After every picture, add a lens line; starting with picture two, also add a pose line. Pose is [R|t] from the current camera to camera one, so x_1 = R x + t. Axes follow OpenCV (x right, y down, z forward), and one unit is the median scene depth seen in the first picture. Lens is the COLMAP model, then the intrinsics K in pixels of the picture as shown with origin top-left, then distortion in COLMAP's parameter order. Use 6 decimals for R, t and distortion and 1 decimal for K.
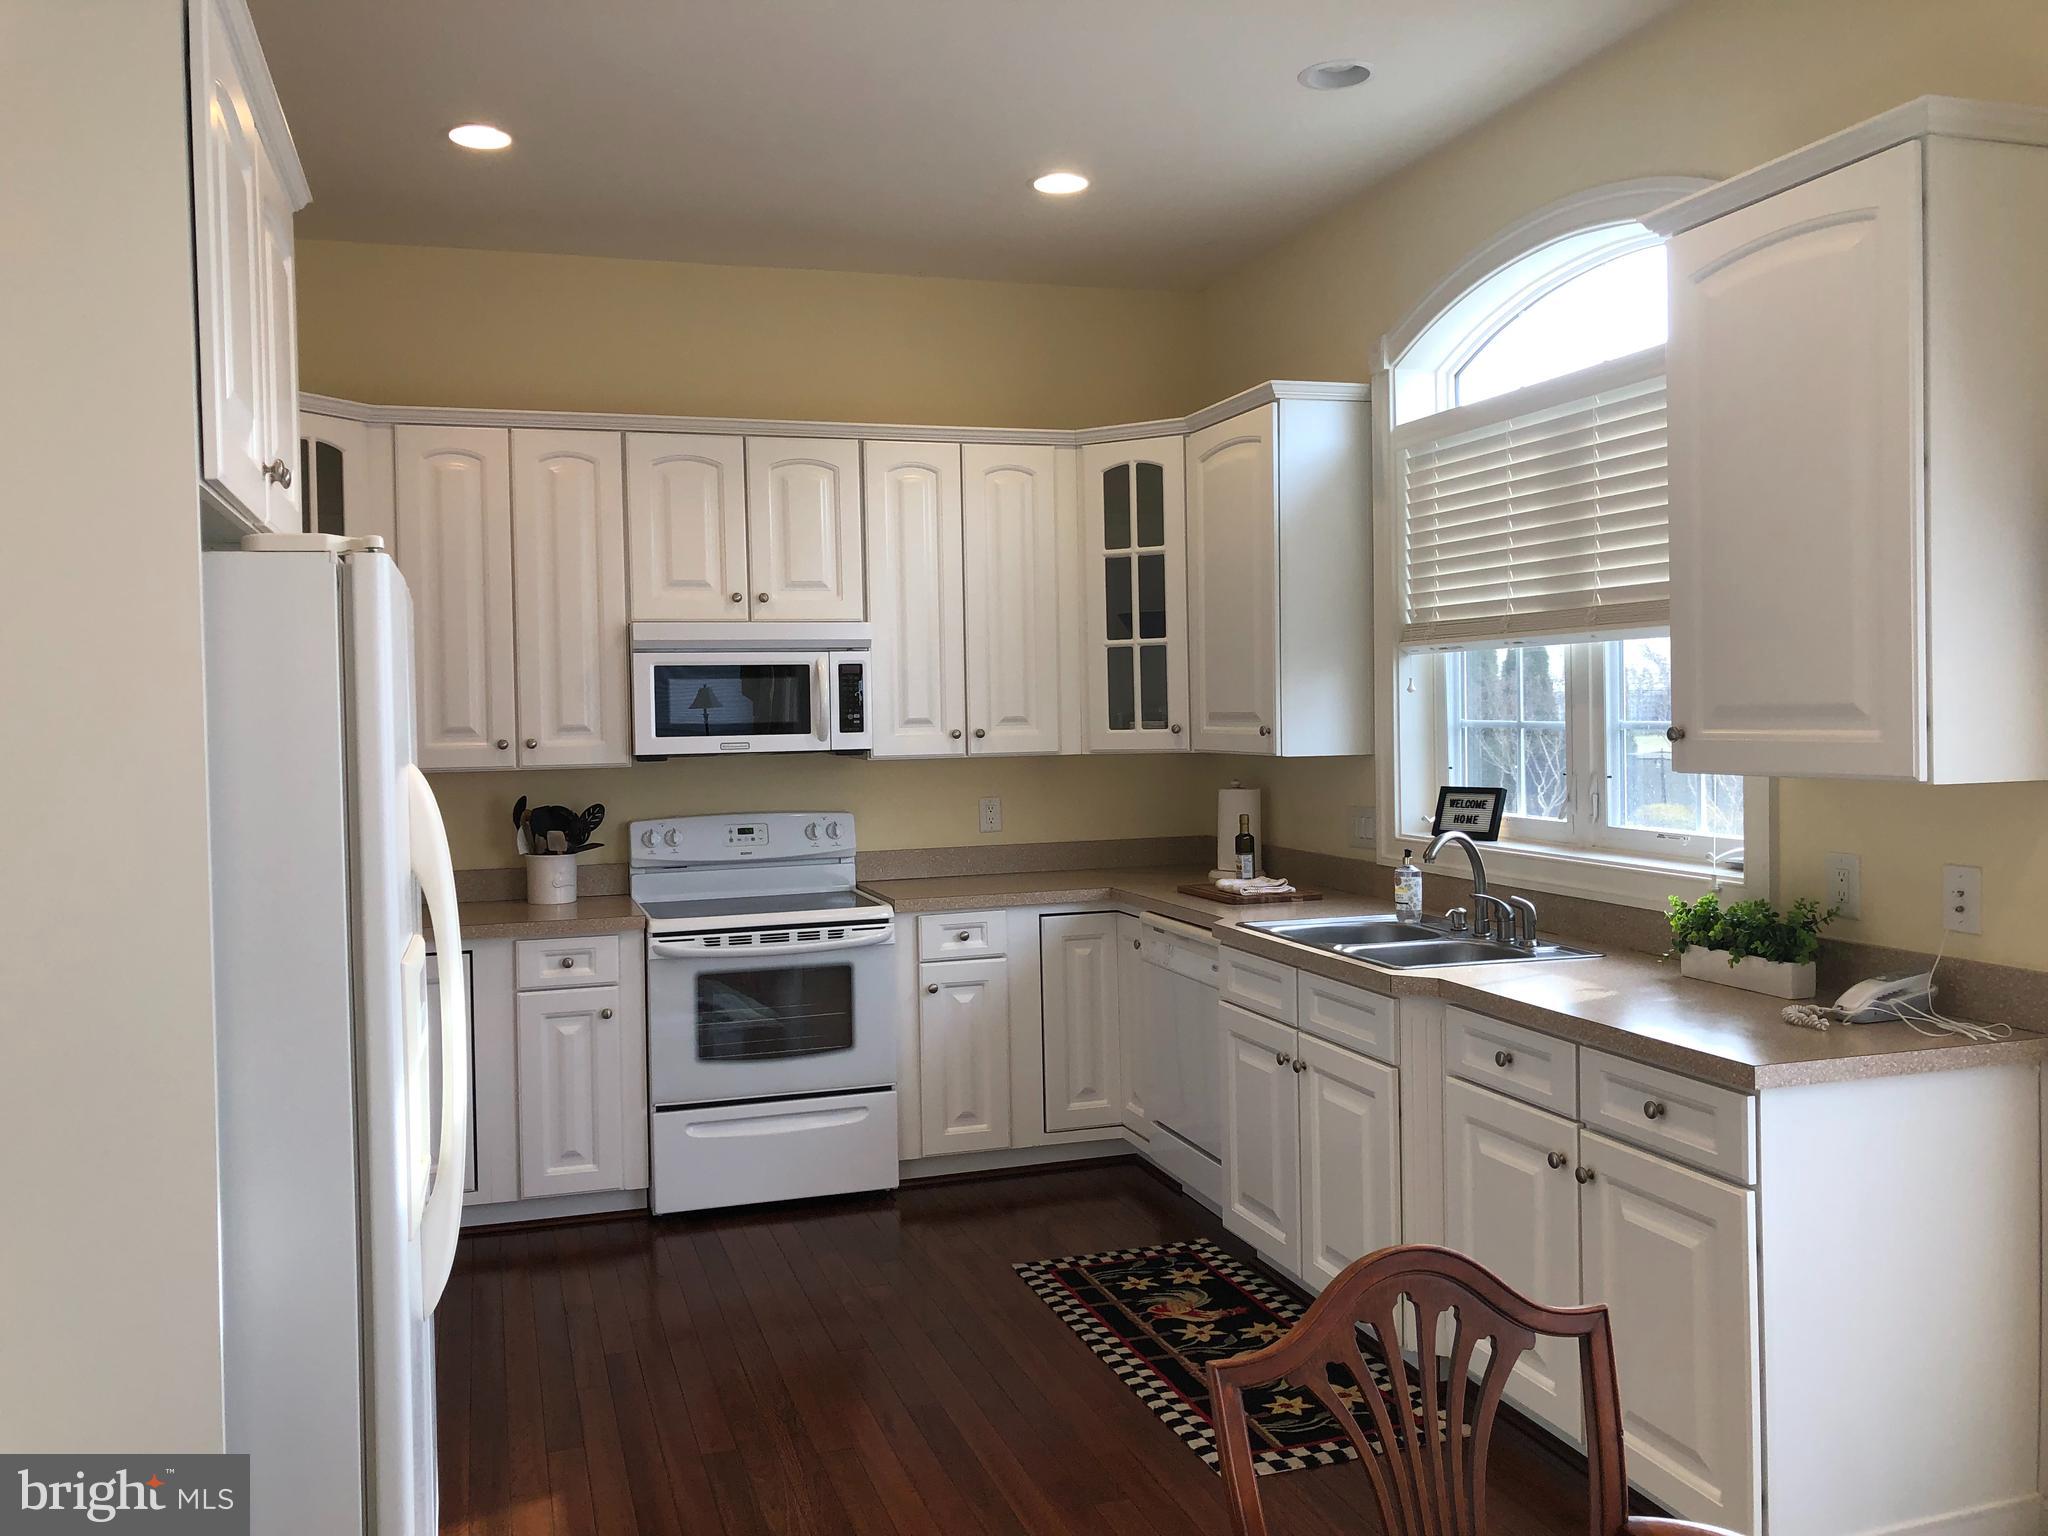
lens RADIAL K [[1673.8, 0, 1026.3], [0, 1673.8, 750.1], [0, 0, 1]] dist [0.055861, -0.121661]
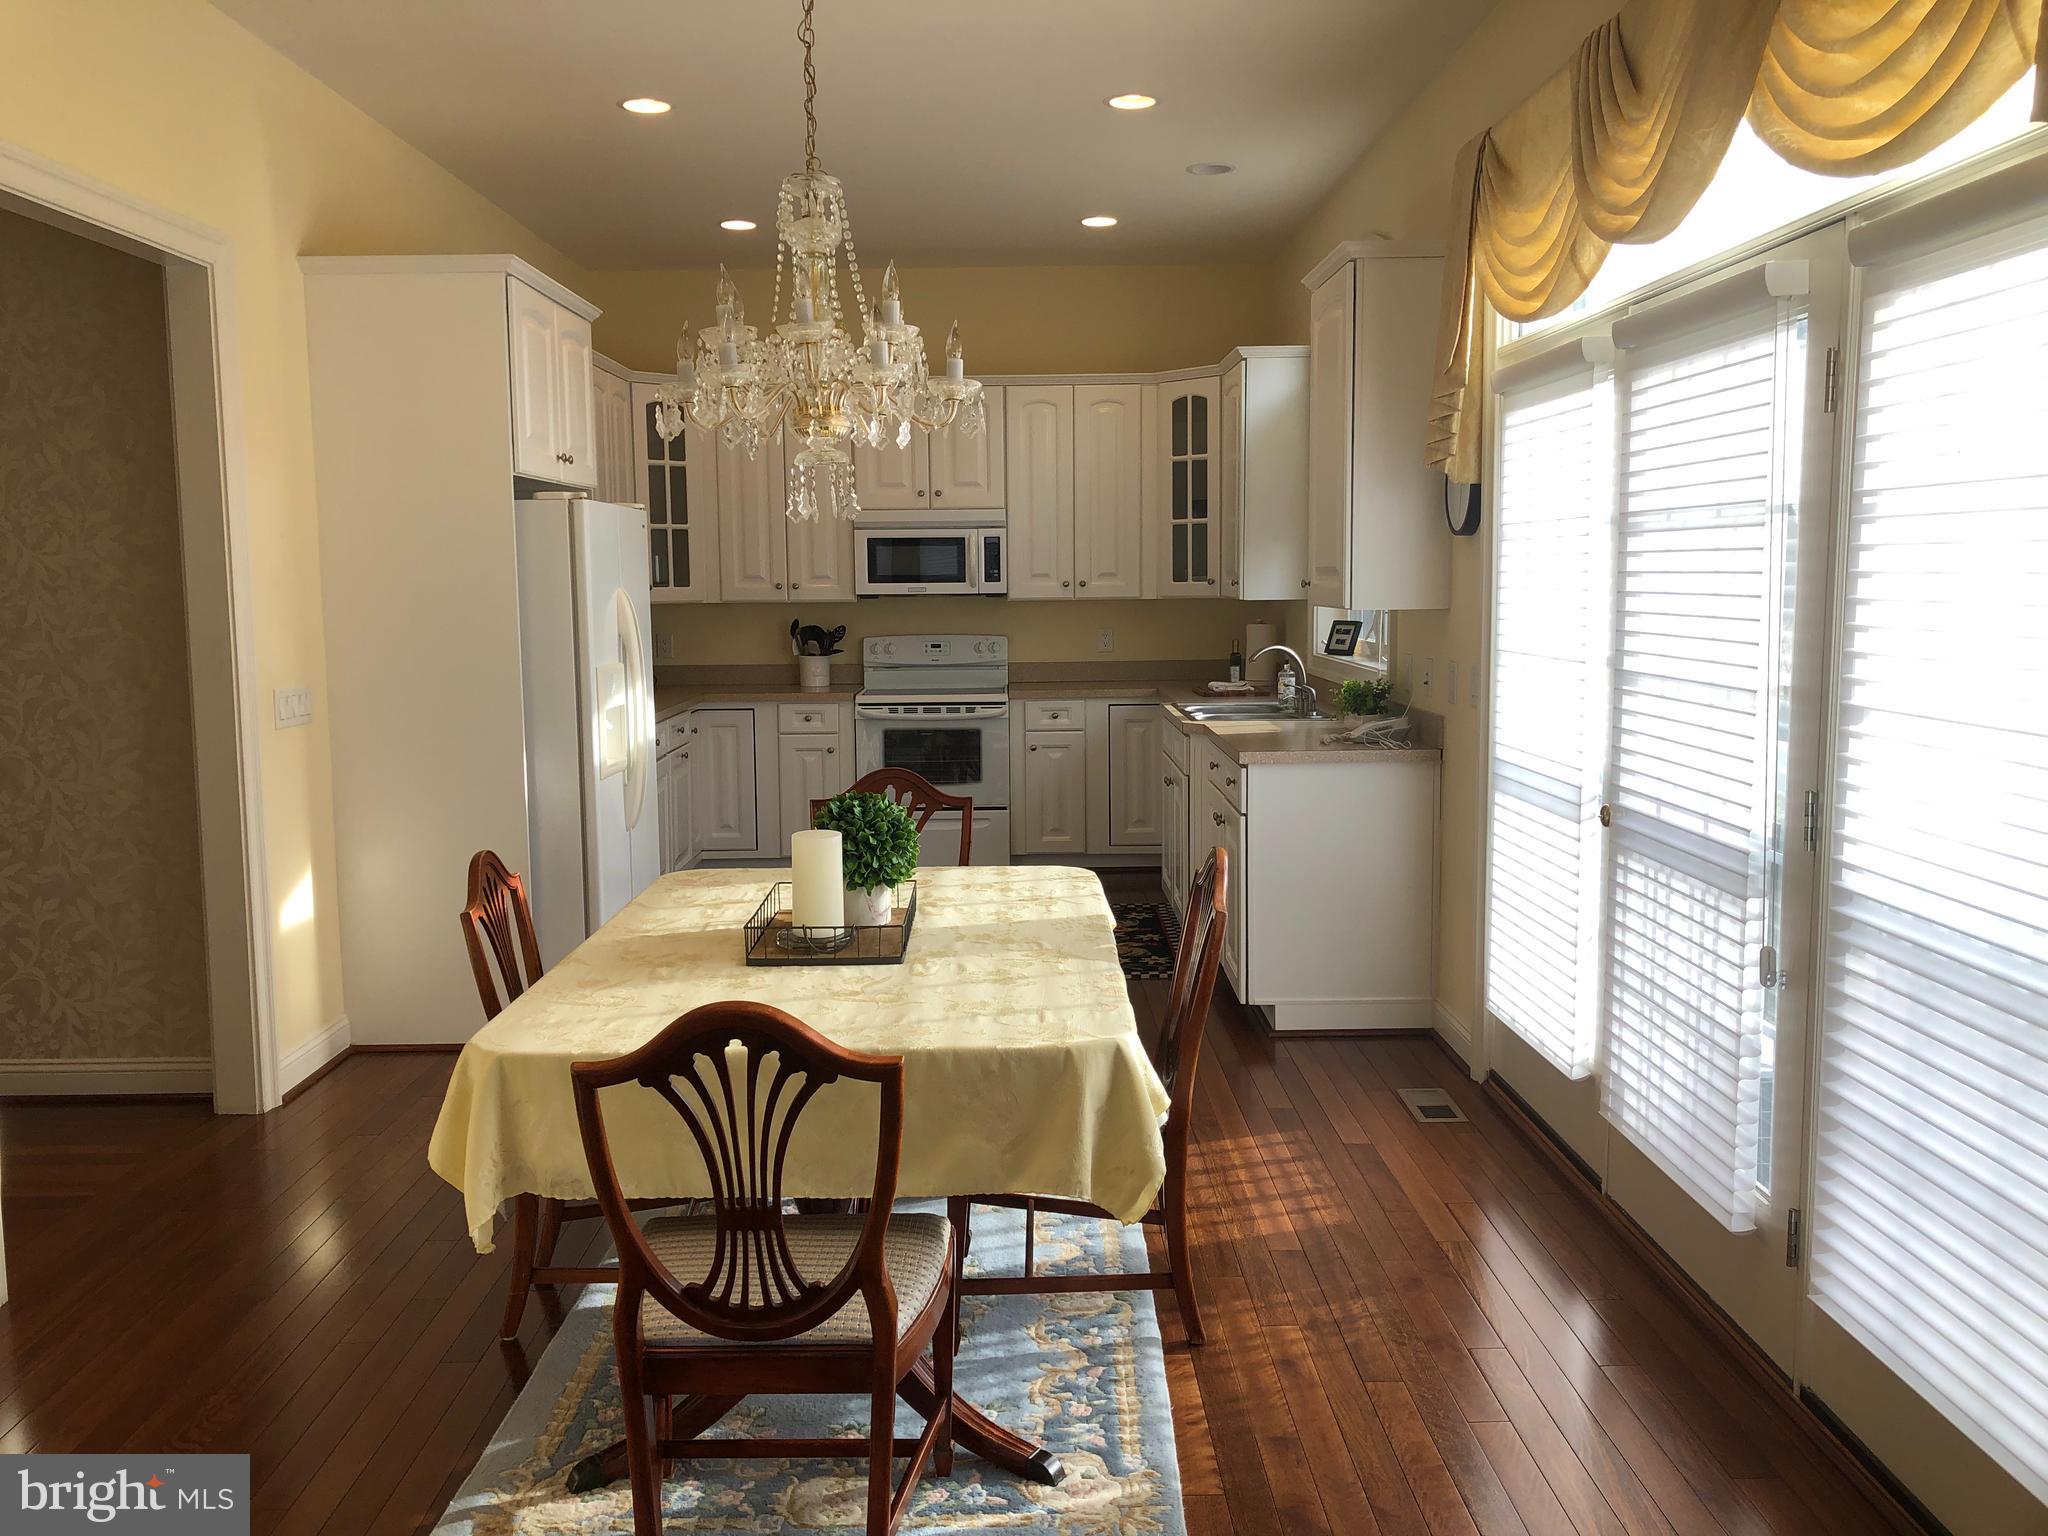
lens RADIAL K [[1669.9, 0, 1020.2], [0, 1669.9, 812.9], [0, 0, 1]] dist [0.086640, -0.002232]
pose [[0.953232, 0.051458, -0.297827, 0.393498], [-0.015079, 0.992270, 0.123181, 0.010484], [0.301863, -0.112929, 0.946639, -0.479974]]
